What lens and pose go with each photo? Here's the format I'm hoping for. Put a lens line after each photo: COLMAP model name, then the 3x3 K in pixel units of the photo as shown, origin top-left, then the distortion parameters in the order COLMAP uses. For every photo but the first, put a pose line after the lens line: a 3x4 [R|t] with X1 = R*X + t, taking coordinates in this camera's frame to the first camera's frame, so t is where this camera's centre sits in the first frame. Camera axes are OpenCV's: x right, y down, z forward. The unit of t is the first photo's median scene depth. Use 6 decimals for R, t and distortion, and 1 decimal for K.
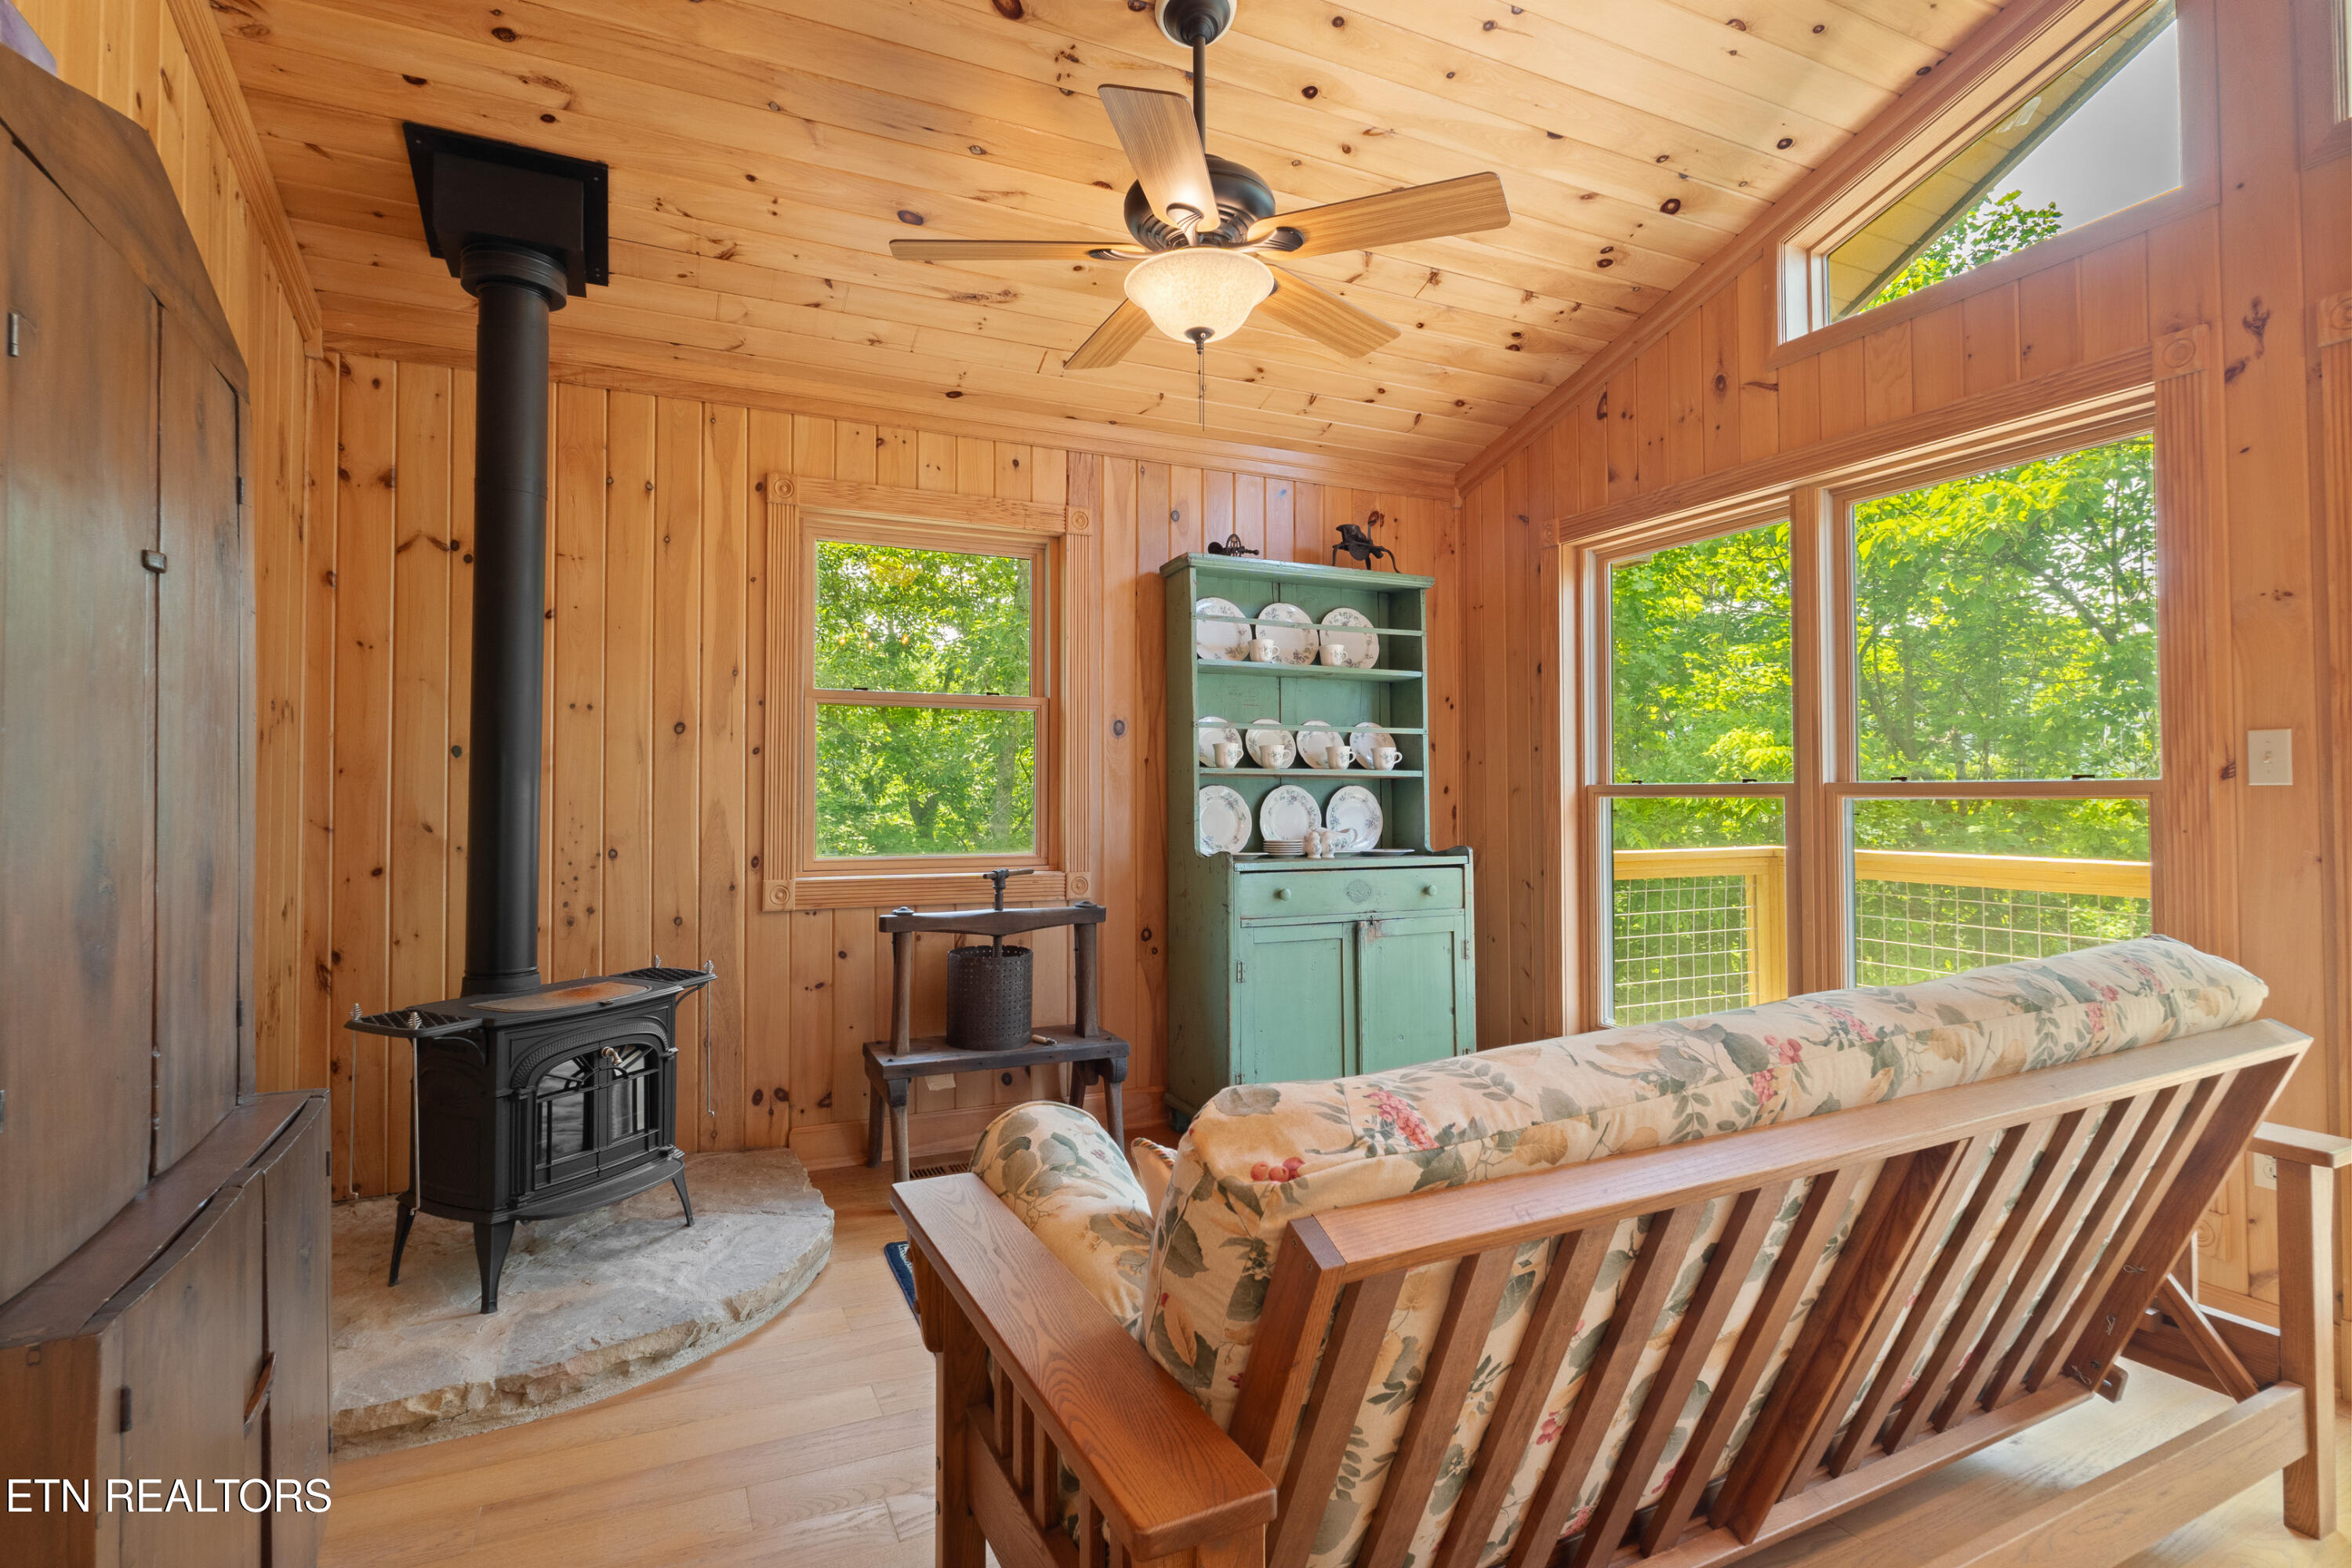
lens RADIAL K [[1160.9, 0, 1180.1], [0, 1160.9, 767.5], [0, 0, 1]] dist [-0.003760, -0.001358]
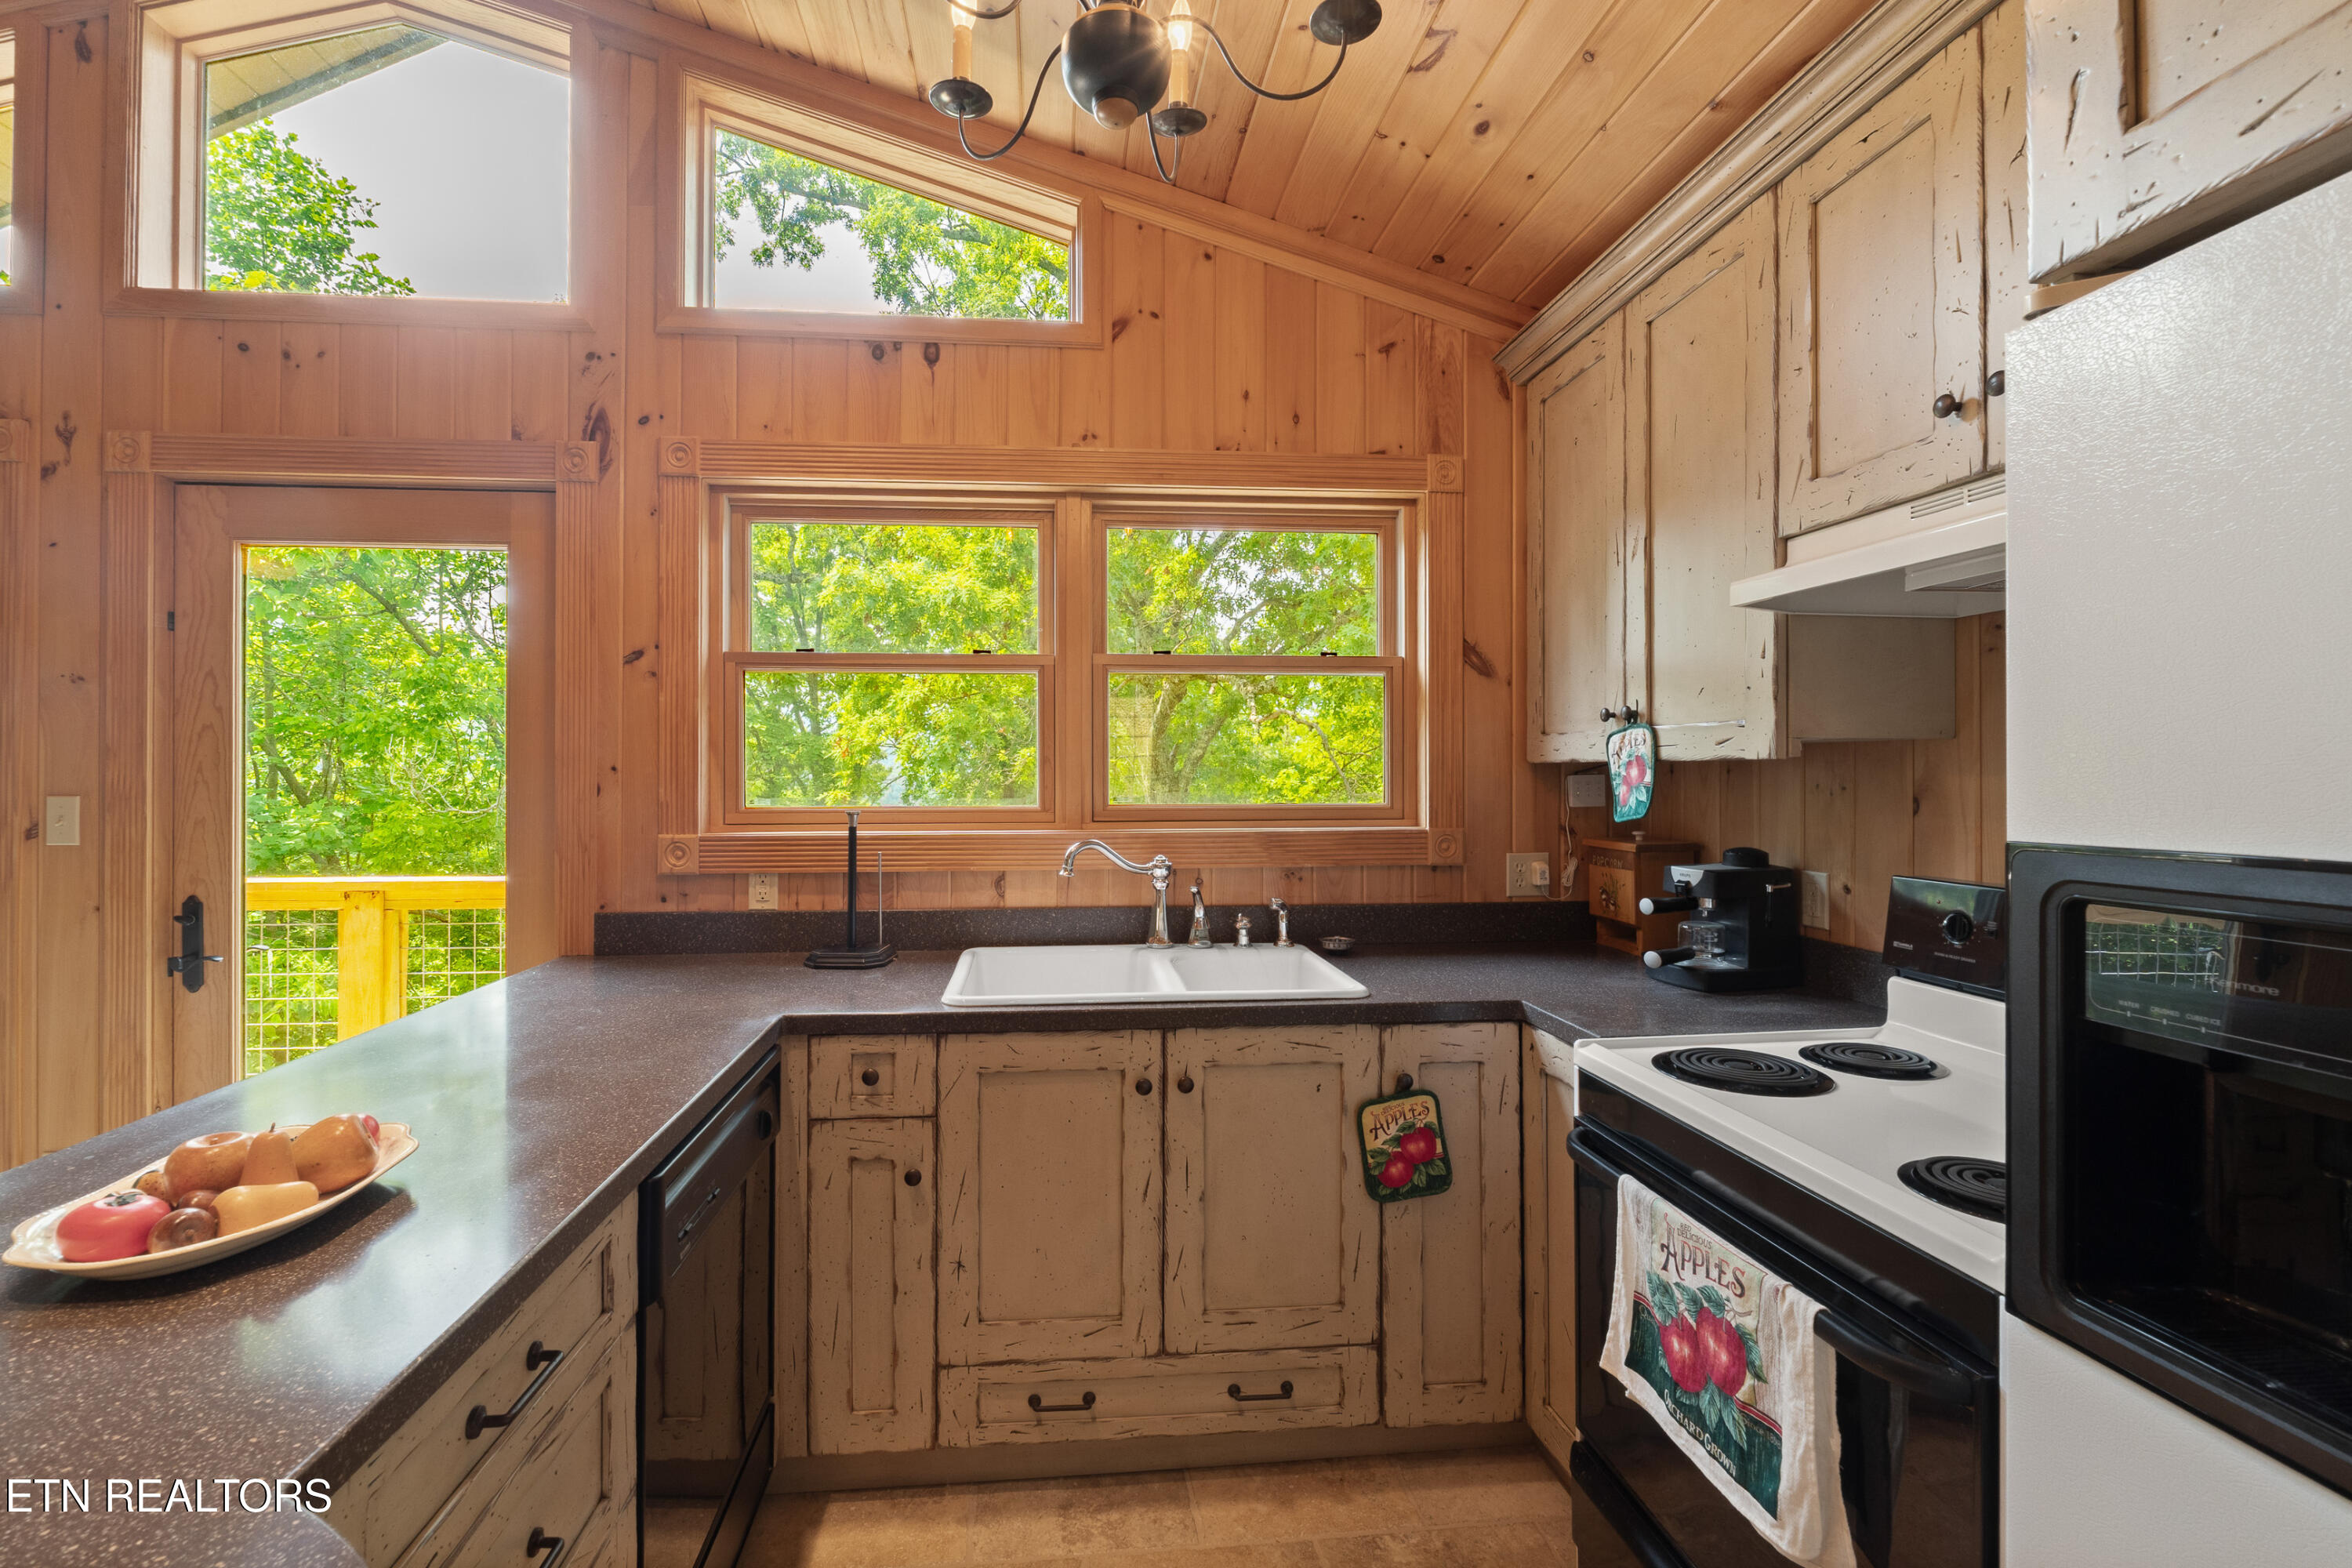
lens RADIAL K [[999.3, 0, 1135.9], [0, 999.3, 768.5], [0, 0, 1]] dist [-0.006790, -0.000366]
pose [[0.336897, 0.007341, 0.941513, 0.338169], [-0.023198, 0.999731, 0.000506, -0.075061], [-0.941256, -0.022012, 0.336976, -0.279717]]
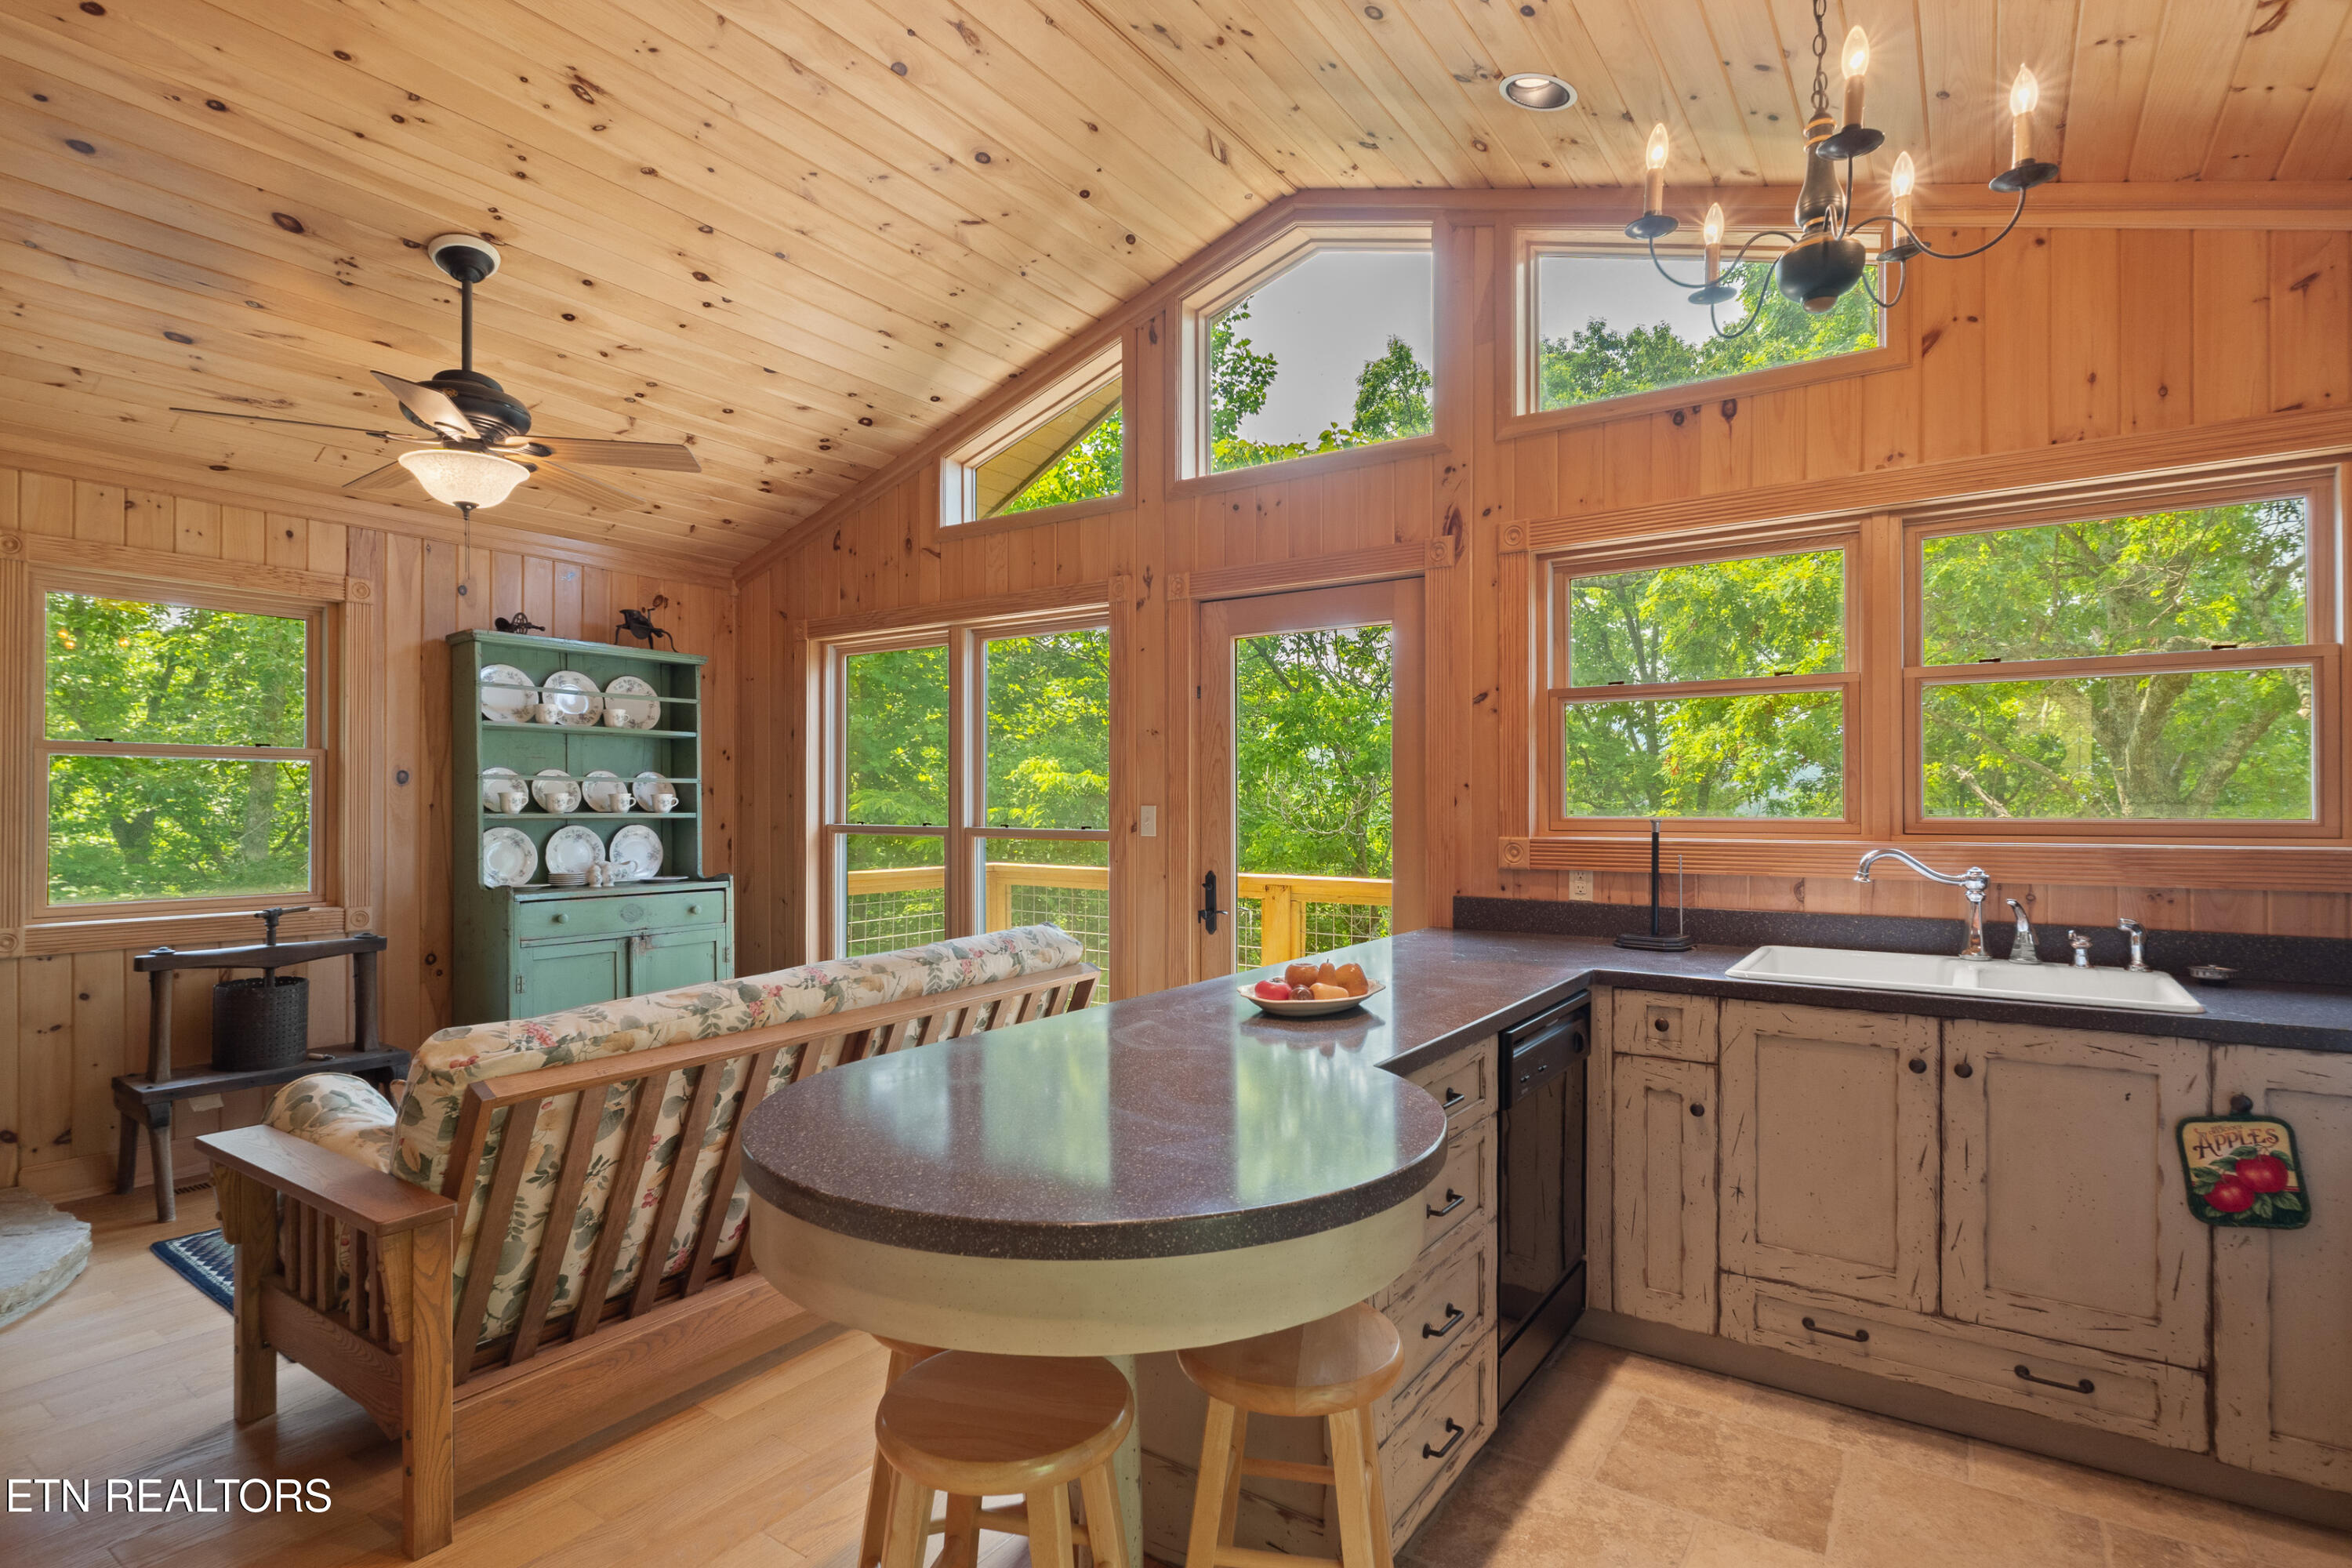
lens RADIAL K [[1160.9, 0, 1171.4], [0, 1160.9, 796.8], [0, 0, 1]] dist [-0.003760, -0.001358]
pose [[0.868065, 0.003744, 0.496437, 0.057471], [-0.013563, 0.999777, 0.016175, -0.067492], [-0.496266, -0.020774, 0.867922, -0.536589]]
